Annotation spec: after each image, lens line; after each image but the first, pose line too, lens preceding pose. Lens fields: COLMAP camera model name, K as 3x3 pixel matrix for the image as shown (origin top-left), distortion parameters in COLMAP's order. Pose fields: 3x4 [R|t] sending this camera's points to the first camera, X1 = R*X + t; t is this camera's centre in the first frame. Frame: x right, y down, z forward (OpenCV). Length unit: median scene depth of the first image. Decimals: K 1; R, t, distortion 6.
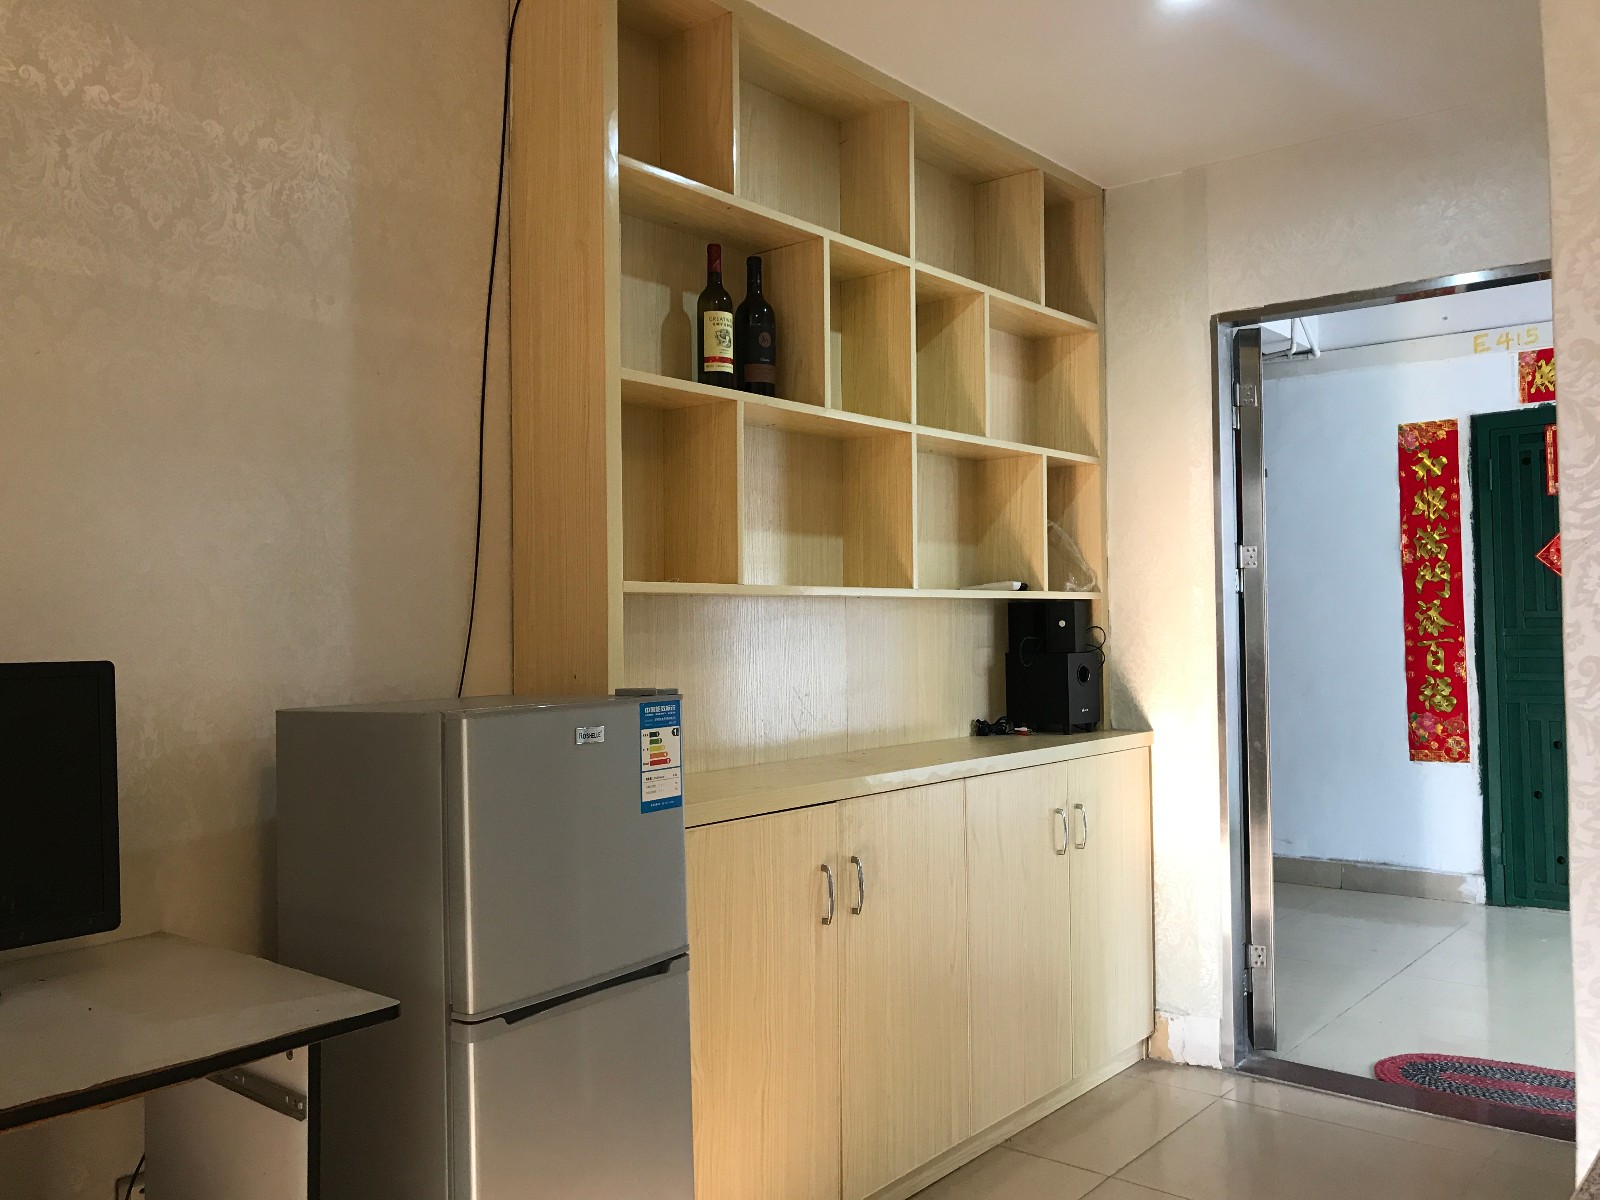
lens RADIAL K [[1330.7, 0, 802.2], [0, 1330.7, 589.2], [0, 0, 1]] dist [-0.030688, 0.001717]
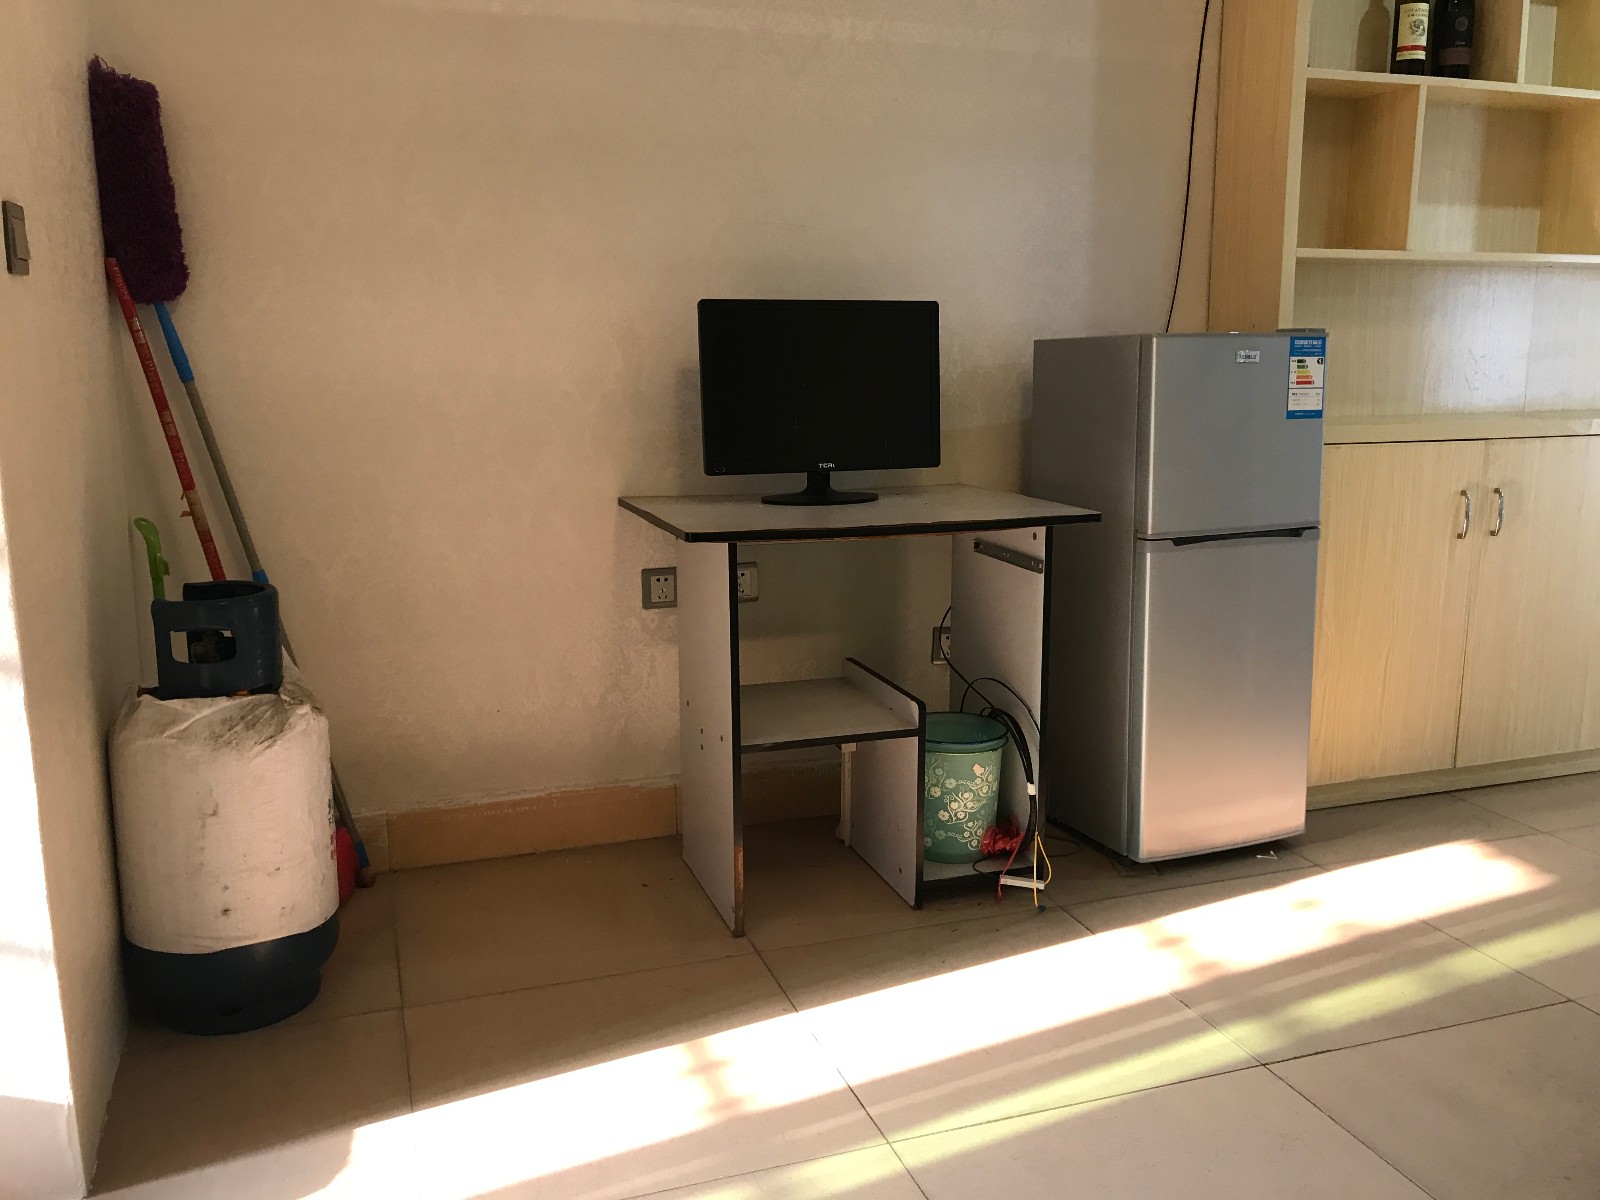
lens RADIAL K [[1330.7, 0, 802.2], [0, 1330.7, 589.2], [0, 0, 1]] dist [-0.030688, 0.001717]
pose [[0.851839, 0.098731, -0.514415, 0.158003], [0.015728, 0.976811, 0.213524, 0.038936], [0.523568, -0.189979, 0.830533, -0.383656]]
